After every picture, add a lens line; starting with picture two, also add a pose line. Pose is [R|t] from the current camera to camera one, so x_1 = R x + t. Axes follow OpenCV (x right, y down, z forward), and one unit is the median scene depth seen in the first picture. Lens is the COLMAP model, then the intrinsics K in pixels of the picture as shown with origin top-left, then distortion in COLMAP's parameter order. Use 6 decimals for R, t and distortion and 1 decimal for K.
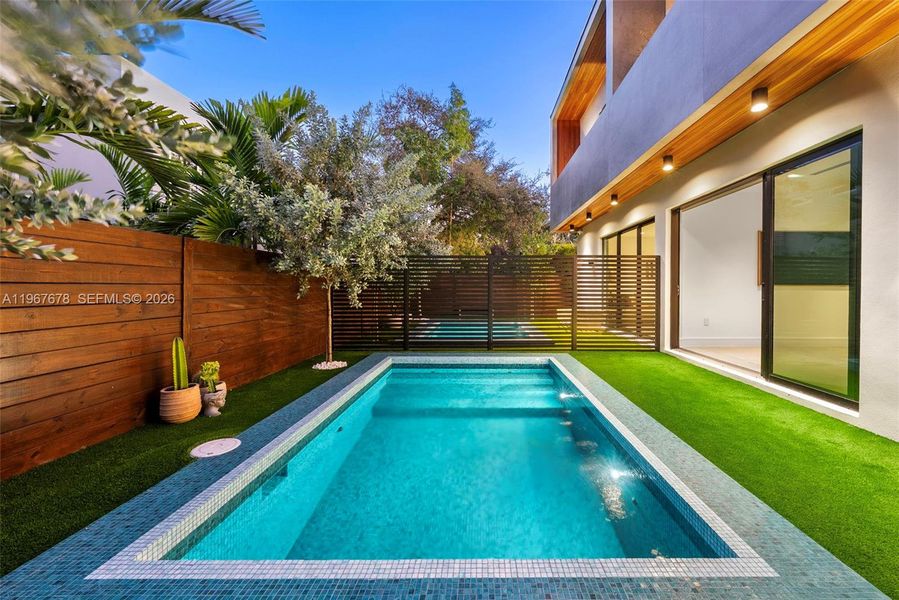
lens RADIAL K [[334.5, 0, 480.6], [0, 334.5, 291.7], [0, 0, 1]] dist [-0.000800, -0.000142]
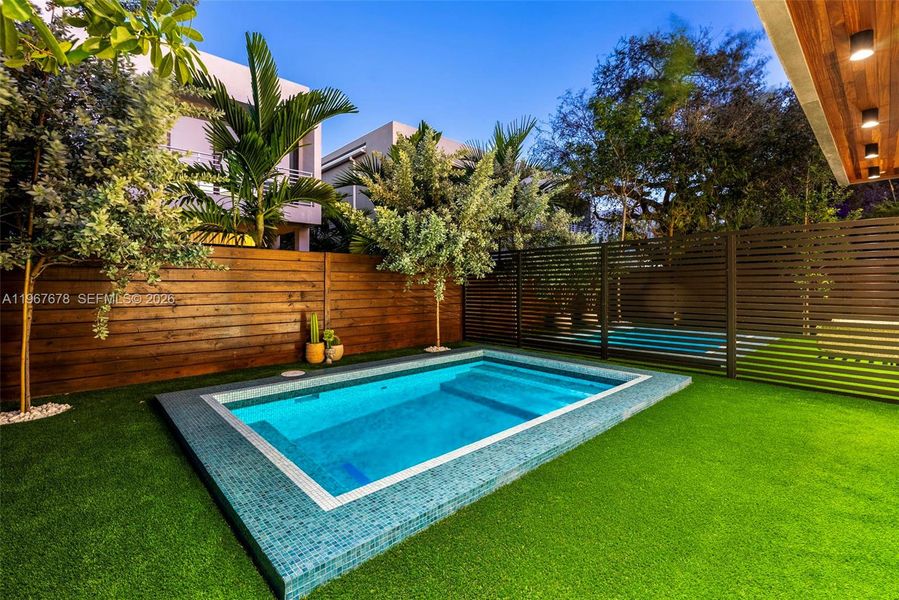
lens RADIAL K [[392.6, 0, 449.1], [0, 392.6, 294.8], [0, 0, 1]] dist [0.000983, -0.000107]
pose [[0.674974, 0.016876, -0.737648, 0.577394], [-0.007500, 0.999844, 0.016012, 0.005556], [0.737803, -0.005275, 0.674996, 0.091569]]
